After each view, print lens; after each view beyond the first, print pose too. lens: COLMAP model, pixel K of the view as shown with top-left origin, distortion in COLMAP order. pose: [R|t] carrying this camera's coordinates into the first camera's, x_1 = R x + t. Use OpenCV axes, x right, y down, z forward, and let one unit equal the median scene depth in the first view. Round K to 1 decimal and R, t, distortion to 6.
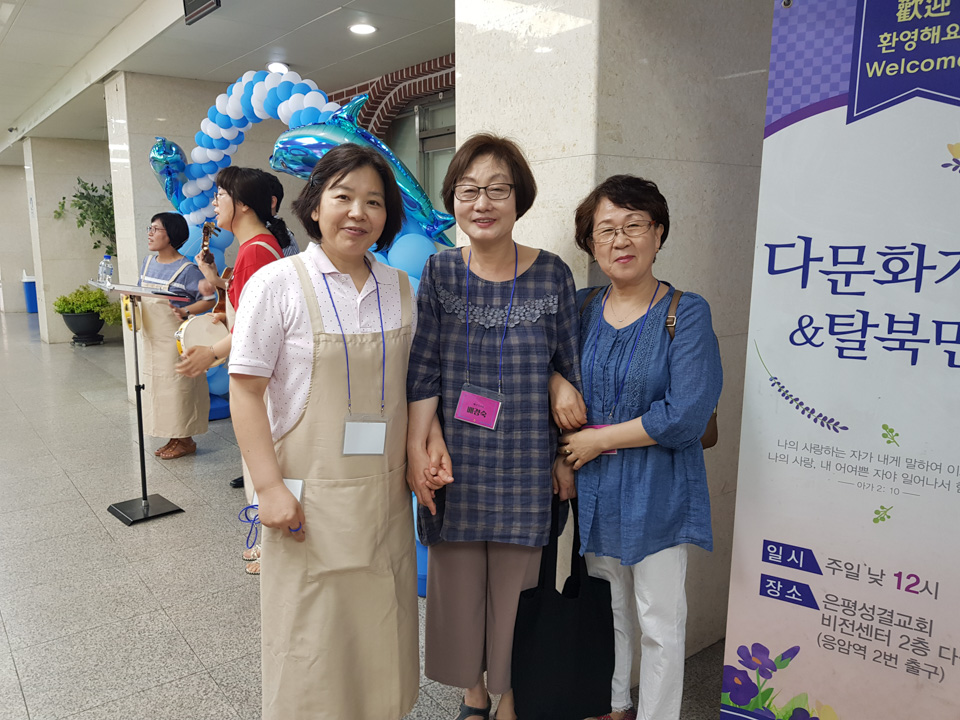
lens RADIAL K [[749.9, 0, 454.4], [0, 749.9, 354.4], [0, 0, 1]] dist [0.048878, -0.070895]
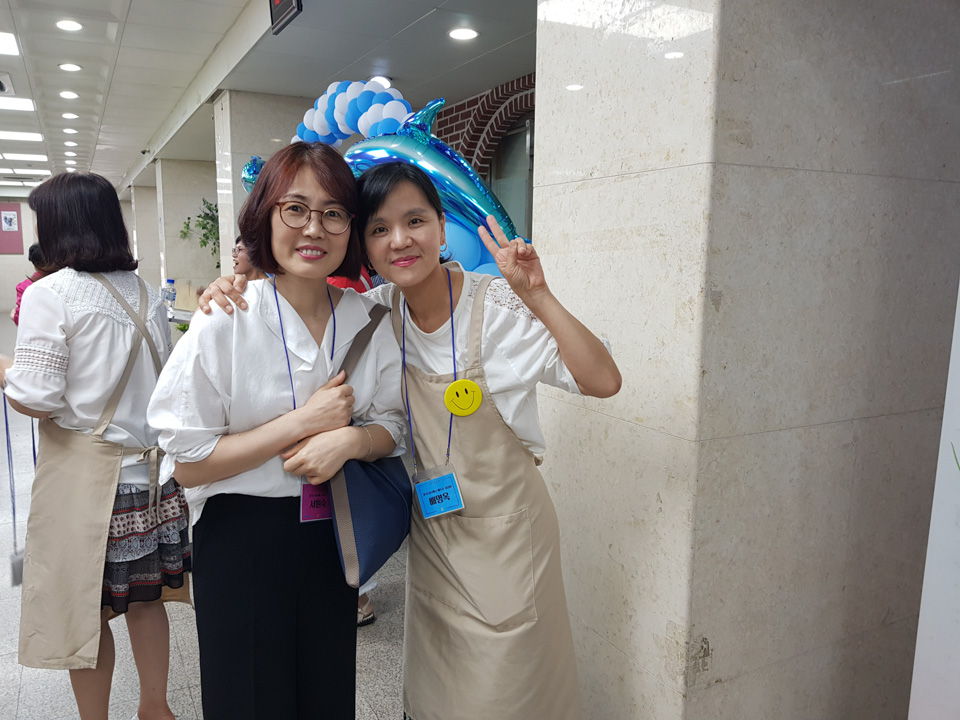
lens RADIAL K [[749.9, 0, 452.9], [0, 749.9, 362.9], [0, 0, 1]] dist [0.048878, -0.070895]
pose [[0.985040, 0.038015, -0.168081, 0.035895], [-0.040795, 0.999081, -0.013118, -0.027674], [0.167428, 0.019778, 0.985686, 0.125774]]
